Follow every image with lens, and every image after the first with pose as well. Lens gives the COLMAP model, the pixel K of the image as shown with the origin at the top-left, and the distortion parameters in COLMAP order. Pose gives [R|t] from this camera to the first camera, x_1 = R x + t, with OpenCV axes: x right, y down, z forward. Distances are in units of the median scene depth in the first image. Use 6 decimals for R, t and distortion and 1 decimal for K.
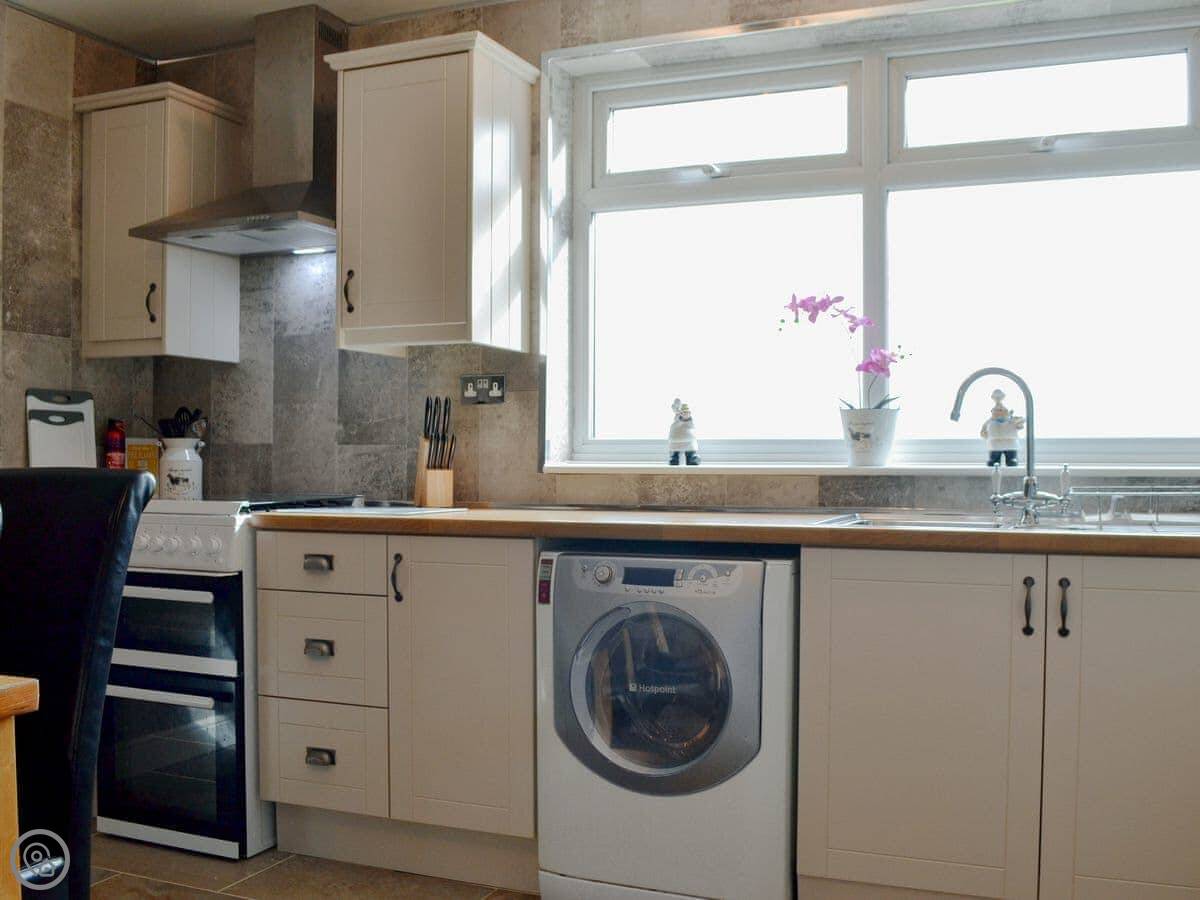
lens RADIAL K [[1236.7, 0, 601.2], [0, 1236.7, 450.7], [0, 0, 1]] dist [-0.015737, 0.000000]
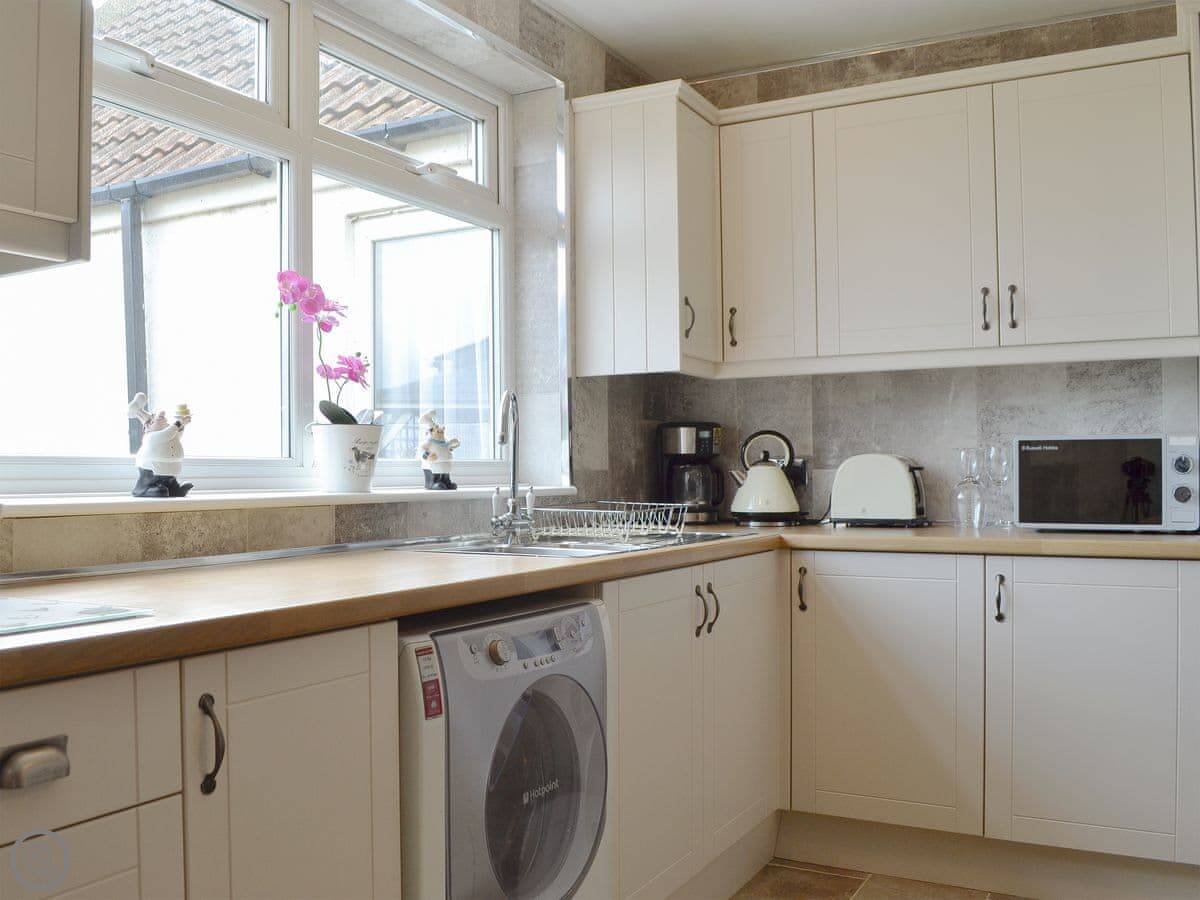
lens RADIAL K [[1135.1, 0, 597.2], [0, 1135.1, 453.5], [0, 0, 1]] dist [-0.021691, 0.000000]
pose [[0.126792, 0.015278, 0.991812, -0.537939], [0.003229, 0.999870, -0.015815, -0.001218], [-0.991924, 0.005208, 0.126726, 0.744704]]
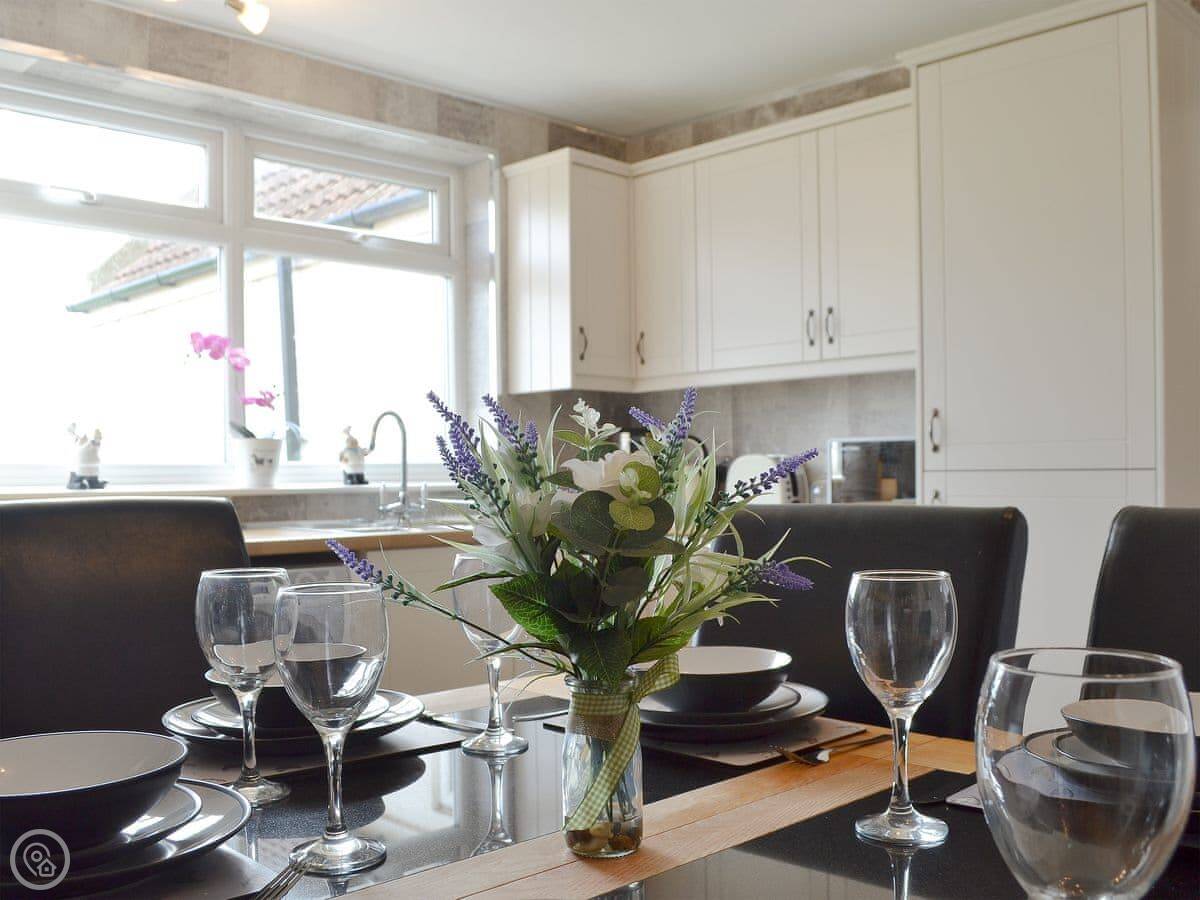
lens RADIAL K [[1135.1, 0, 626.0], [0, 1135.1, 484.0], [0, 0, 1]] dist [-0.021691, 0.000000]
pose [[0.394609, -0.013058, 0.918757, -0.637984], [0.008330, 0.999909, 0.010634, 0.001133], [-0.918812, 0.003457, 0.394681, 0.264149]]
